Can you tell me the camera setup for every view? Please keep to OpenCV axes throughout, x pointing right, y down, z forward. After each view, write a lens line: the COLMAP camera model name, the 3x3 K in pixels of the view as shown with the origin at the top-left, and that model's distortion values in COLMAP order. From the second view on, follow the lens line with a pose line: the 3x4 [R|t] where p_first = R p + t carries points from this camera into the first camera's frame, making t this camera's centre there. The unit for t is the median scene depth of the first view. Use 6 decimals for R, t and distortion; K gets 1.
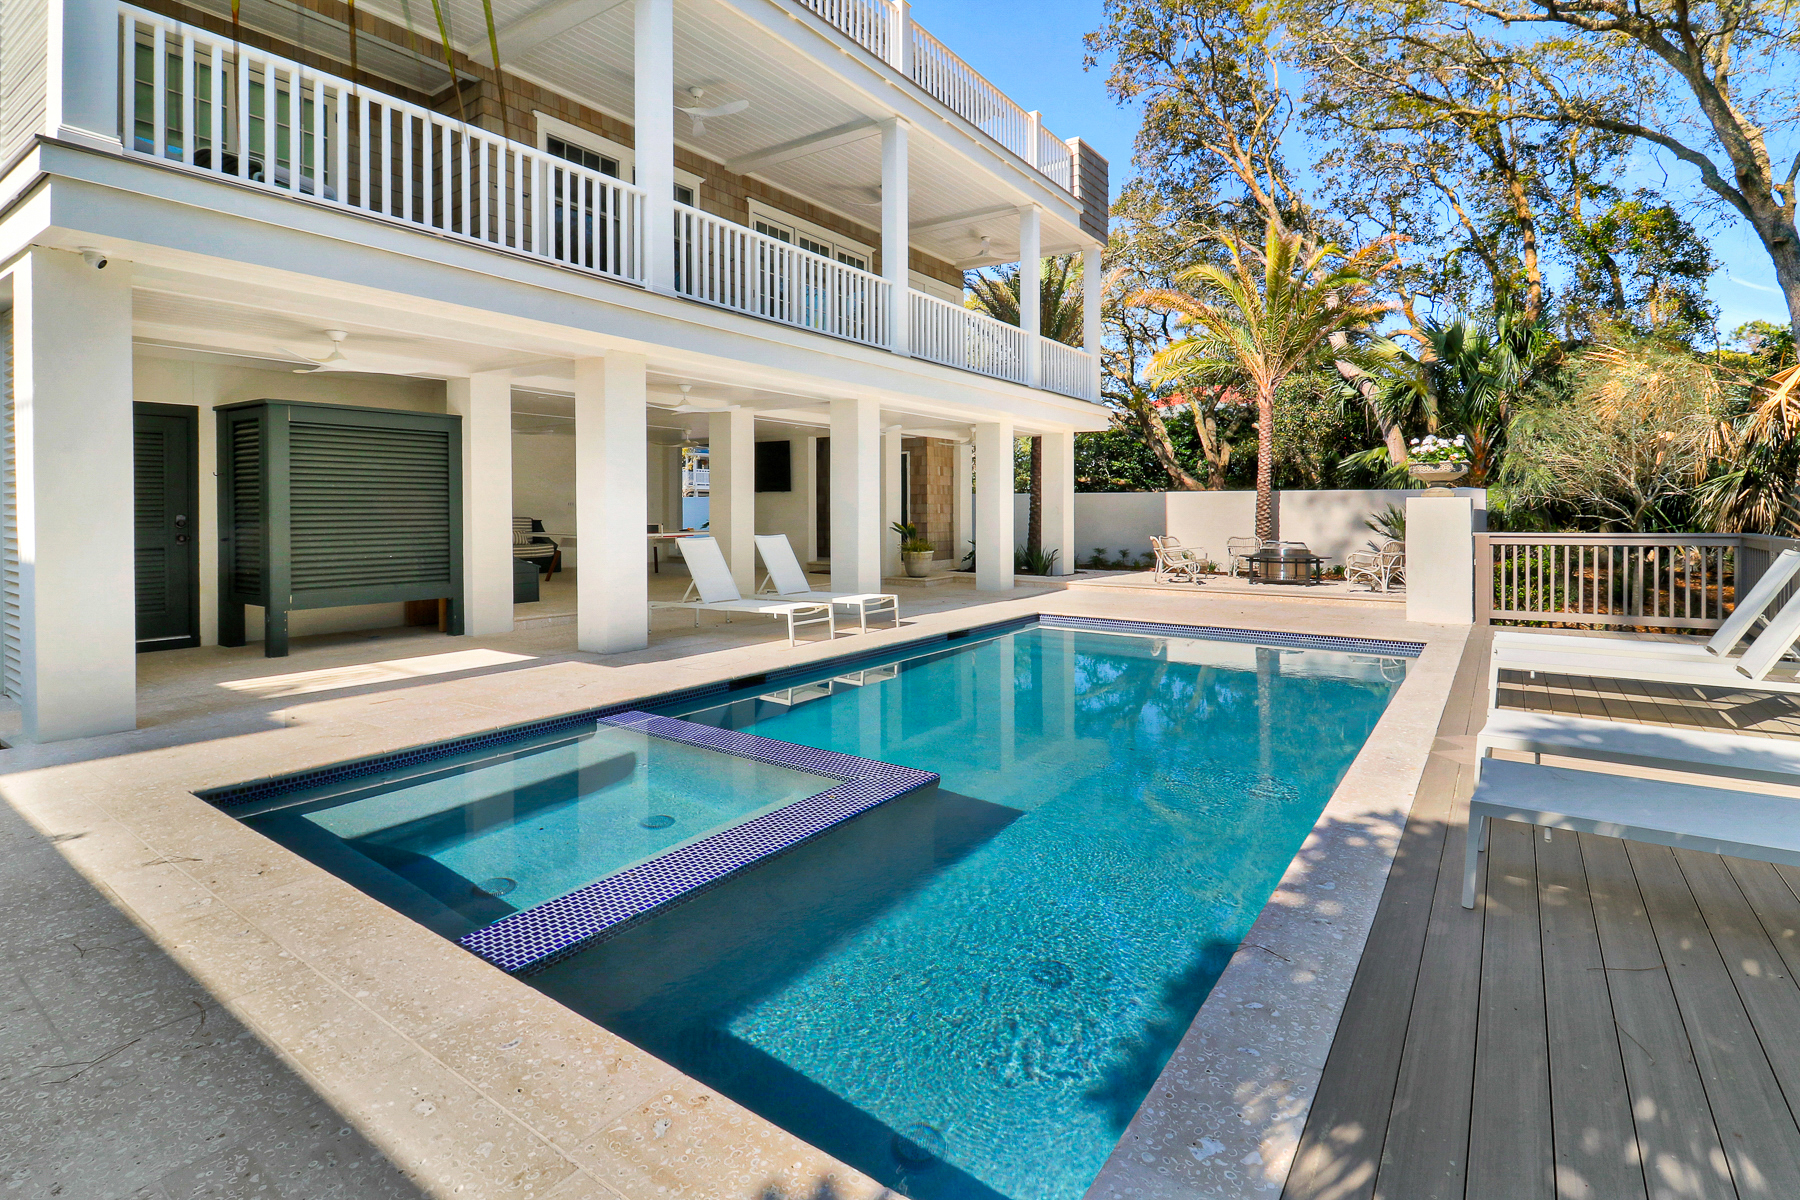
lens RADIAL K [[863.4, 0, 901.4], [0, 863.4, 520.0], [0, 0, 1]] dist [-0.021209, -0.000257]
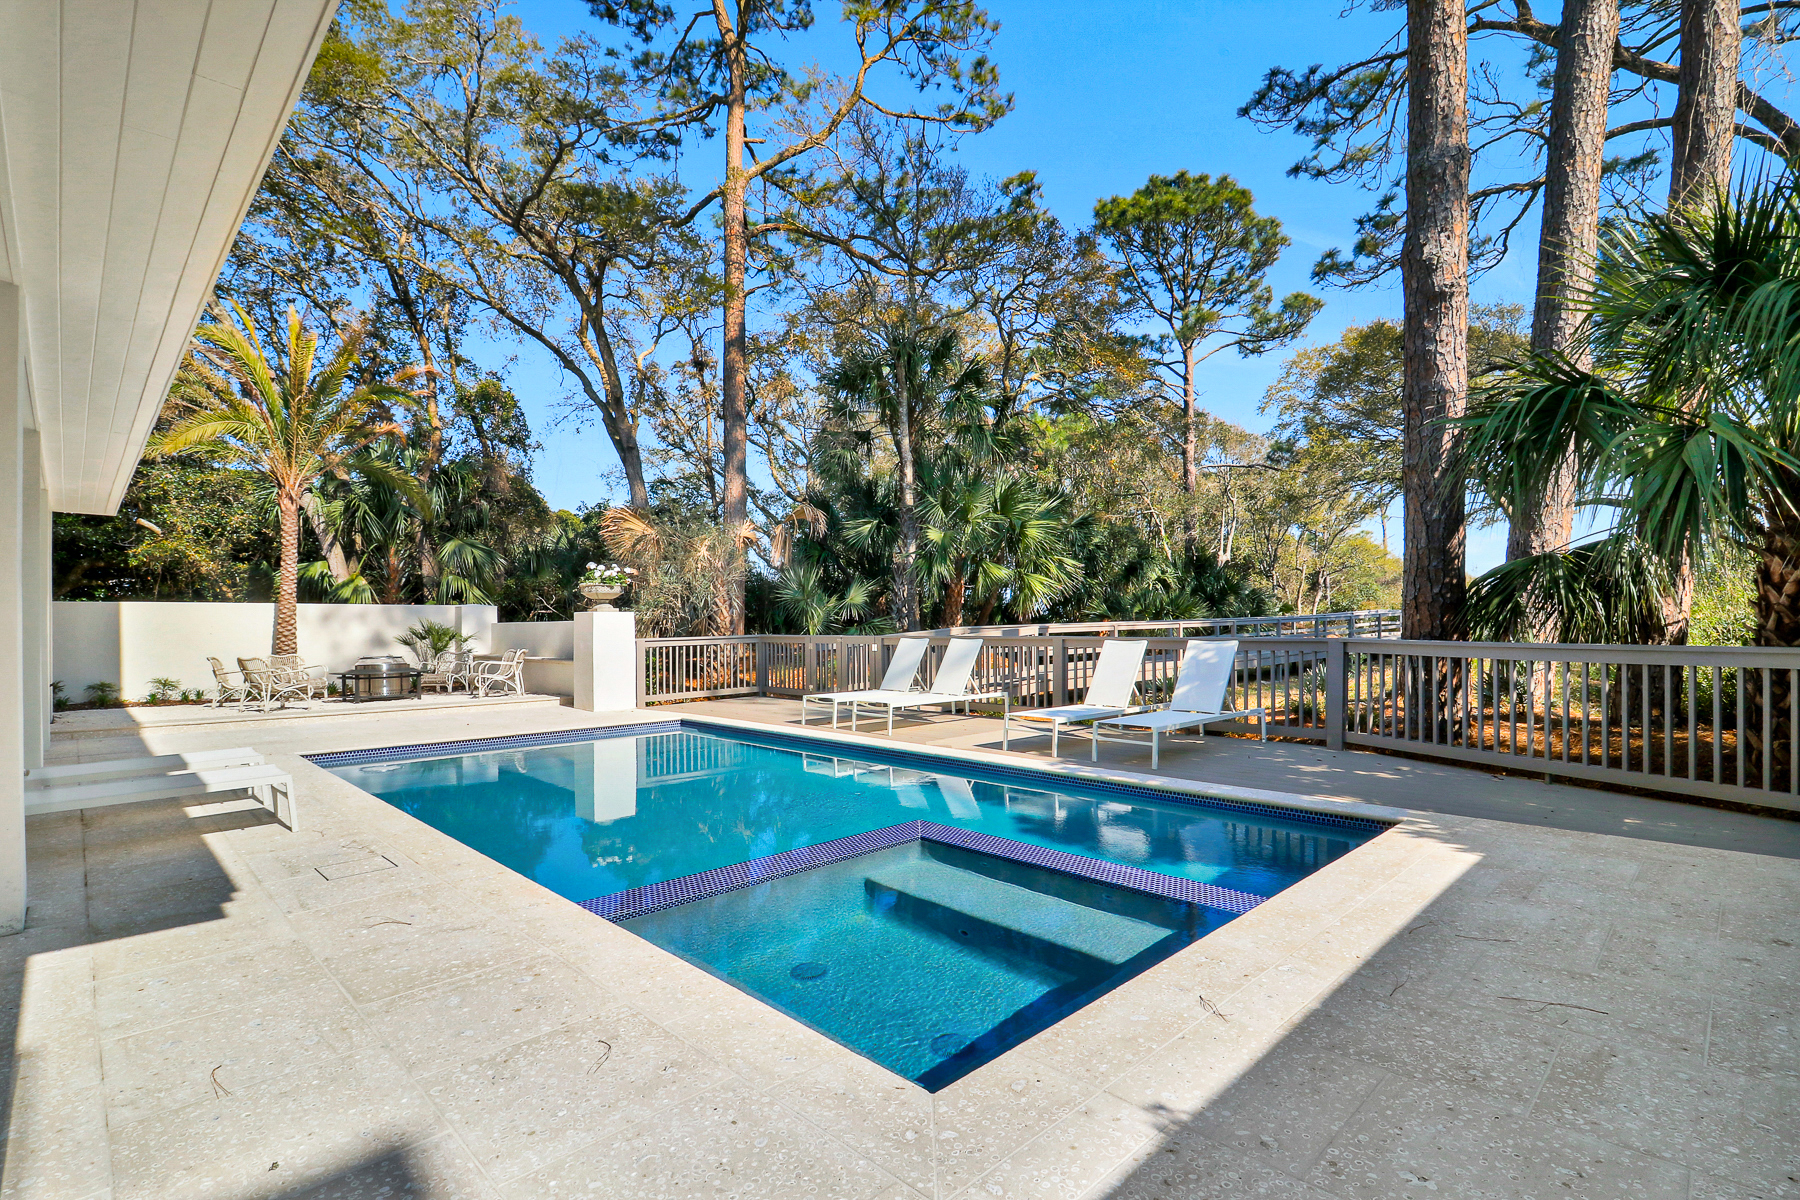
lens RADIAL K [[840.9, 0, 898.5], [0, 840.9, 609.1], [0, 0, 1]] dist [0.000270, -0.012568]
pose [[0.188931, 0.011561, 0.981922, -0.541875], [0.023361, 0.999595, -0.016264, 0.000684], [-0.981712, 0.026012, 0.188584, 0.350396]]
